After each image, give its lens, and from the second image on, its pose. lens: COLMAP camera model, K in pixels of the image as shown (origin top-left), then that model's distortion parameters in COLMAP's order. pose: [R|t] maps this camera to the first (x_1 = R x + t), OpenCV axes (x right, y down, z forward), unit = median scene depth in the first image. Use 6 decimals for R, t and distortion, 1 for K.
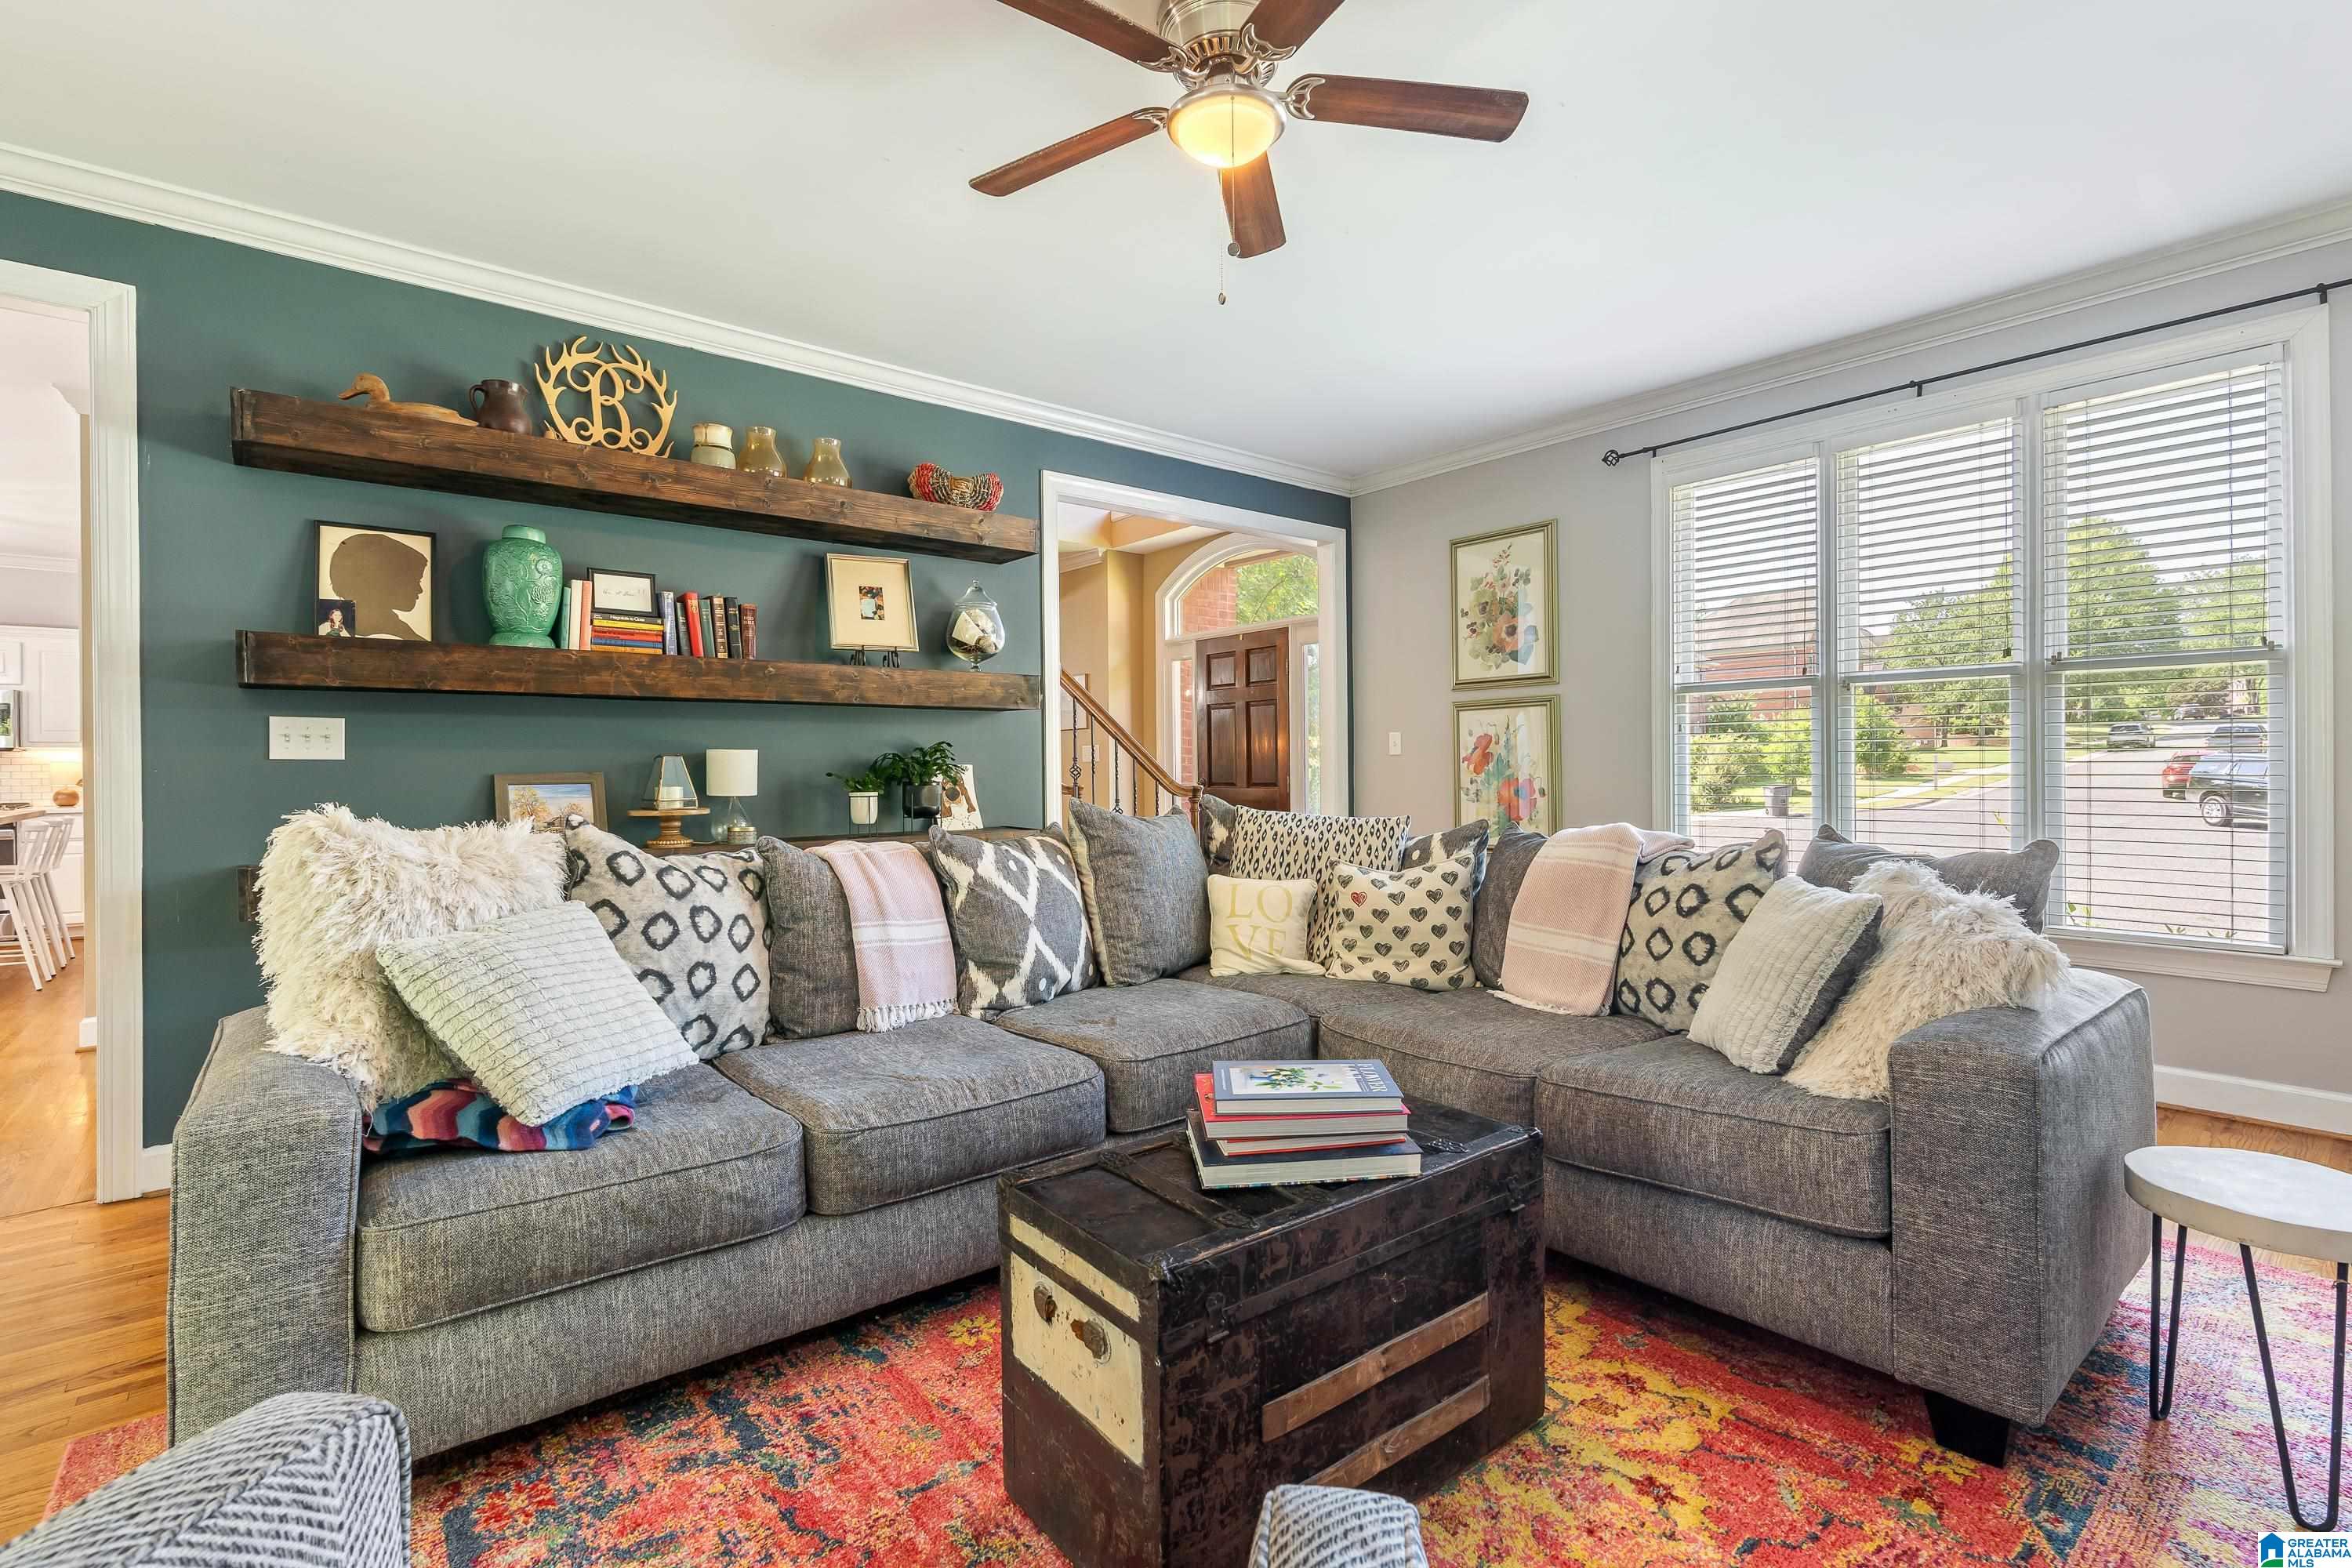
lens RADIAL K [[1078.0, 0, 1183.0], [0, 1078.0, 777.5], [0, 0, 1]] dist [-0.004022, 0.000074]
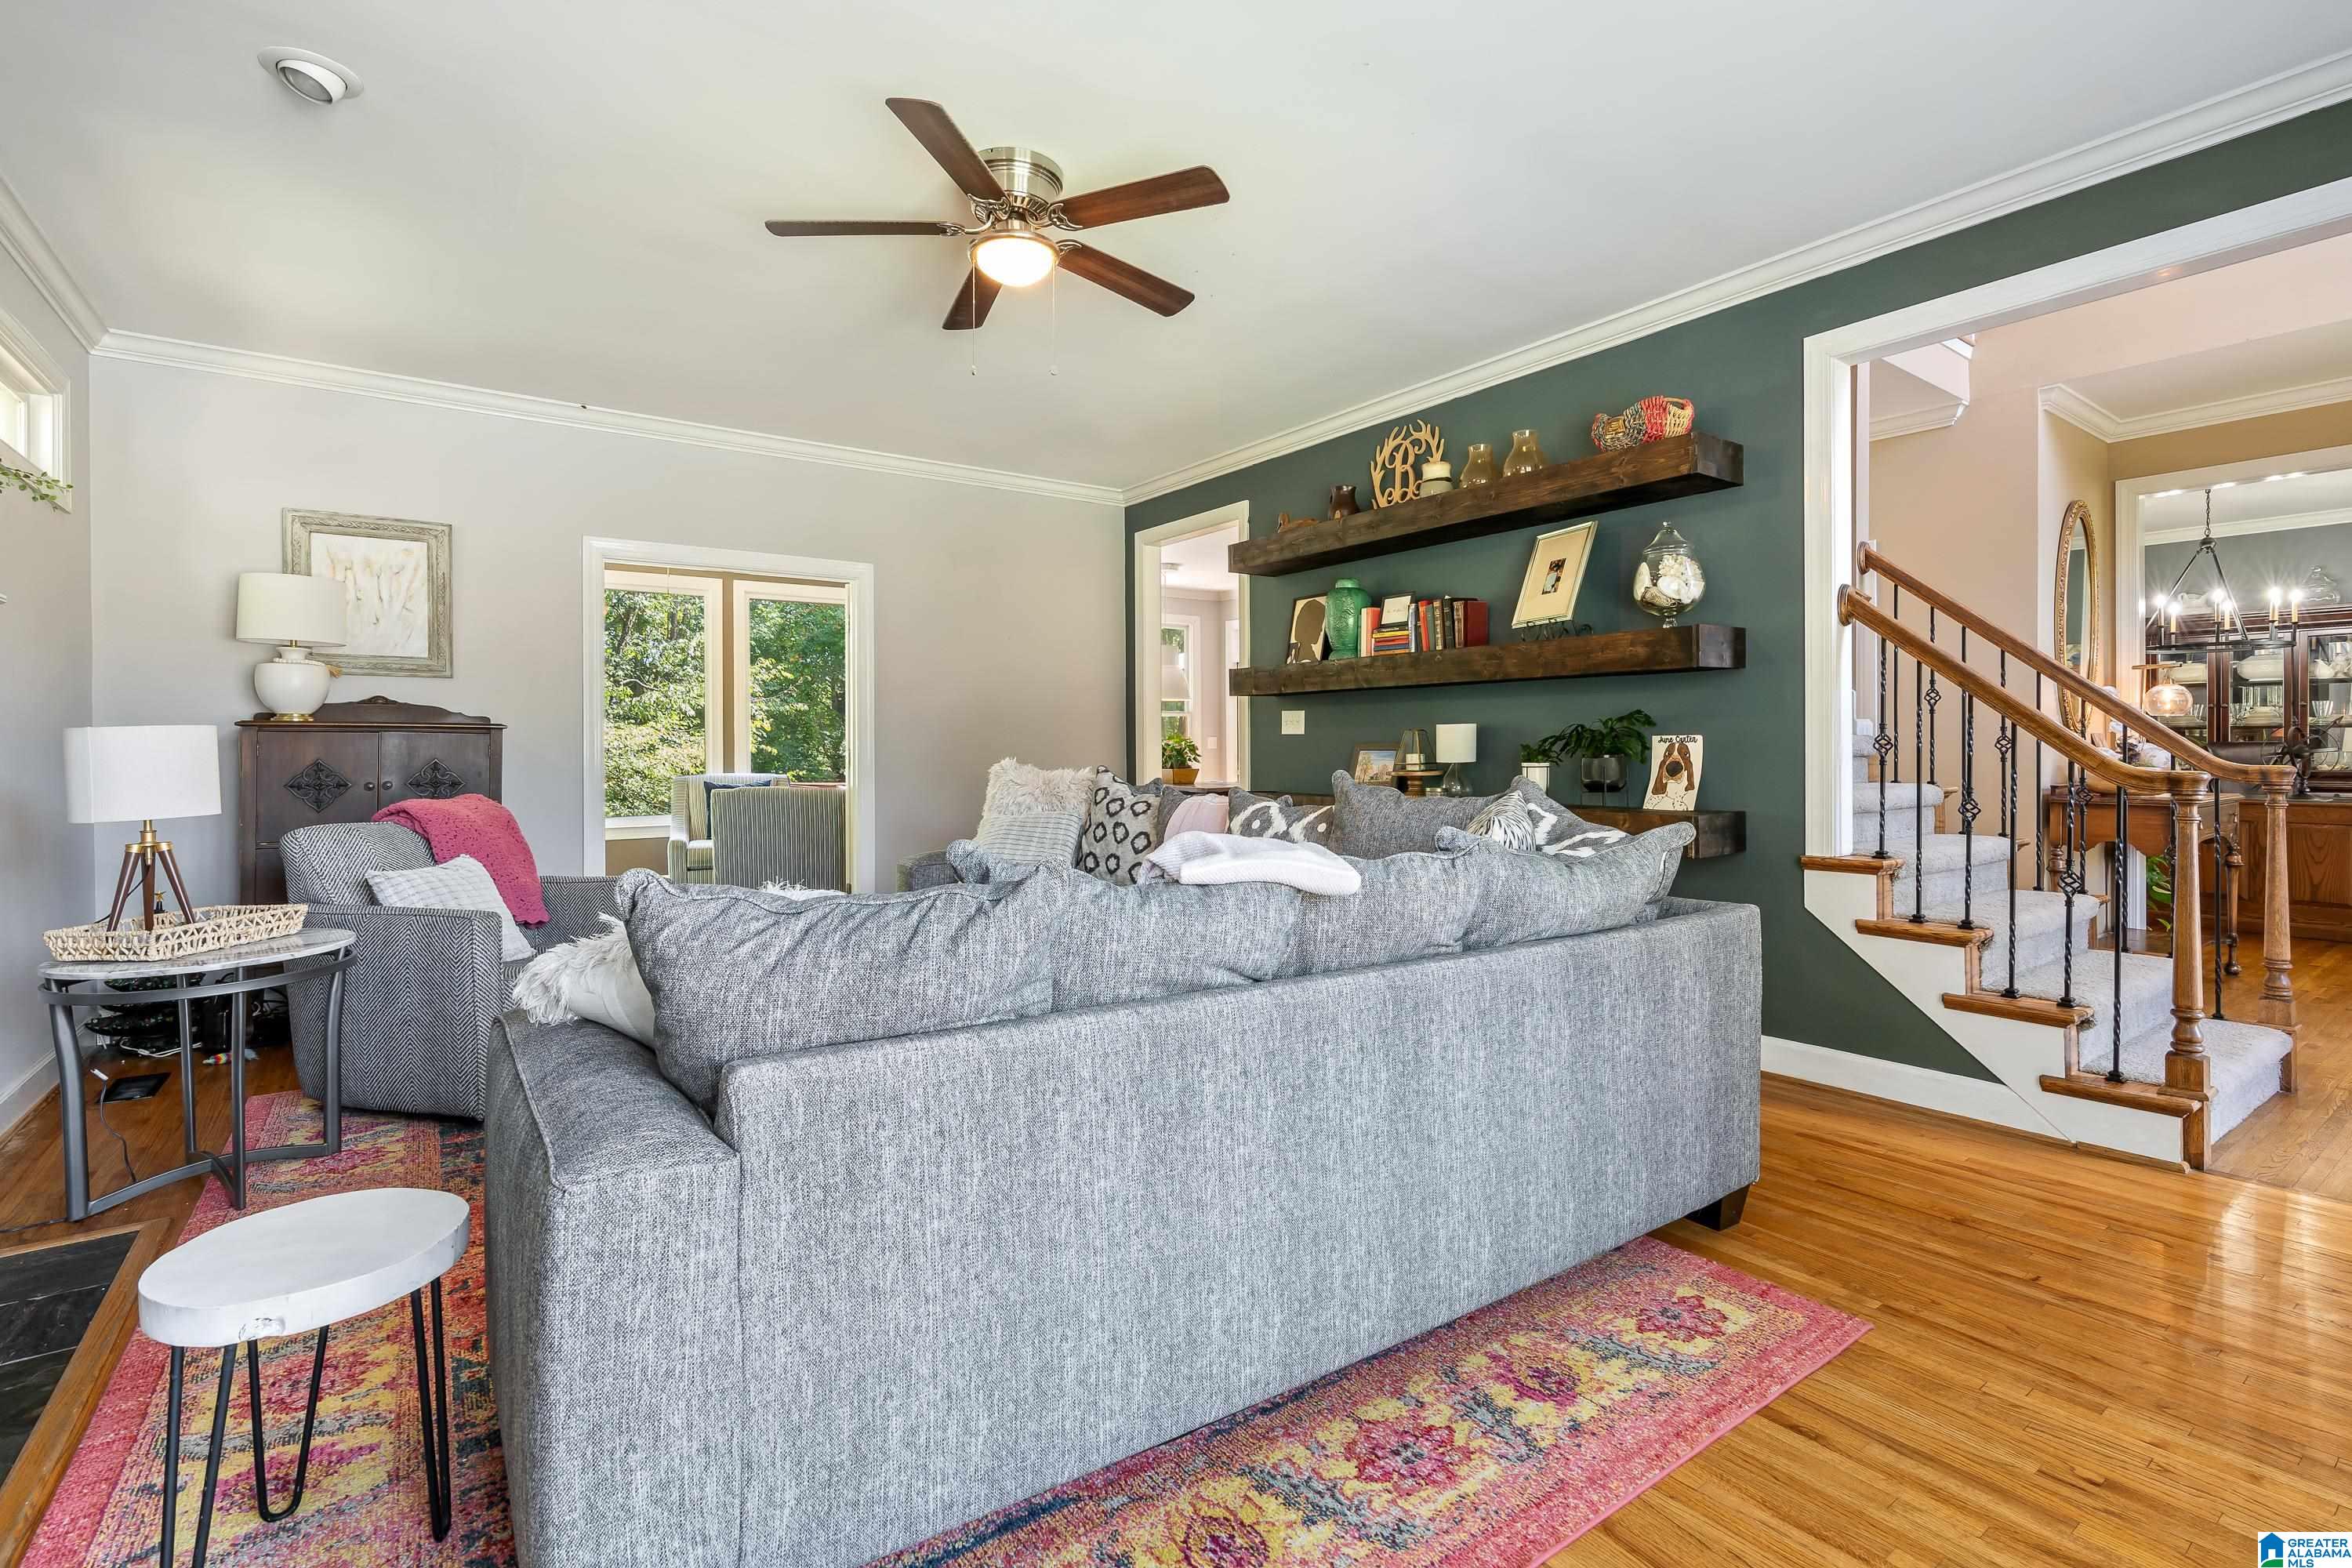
lens RADIAL K [[1078.0, 0, 1179.7], [0, 1078.0, 760.9], [0, 0, 1]] dist [-0.004022, 0.000074]
pose [[-0.072787, 0.025224, -0.997028, 0.853401], [-0.001910, 0.999675, 0.025431, -0.015649], [0.997346, 0.003755, -0.072715, 0.824161]]
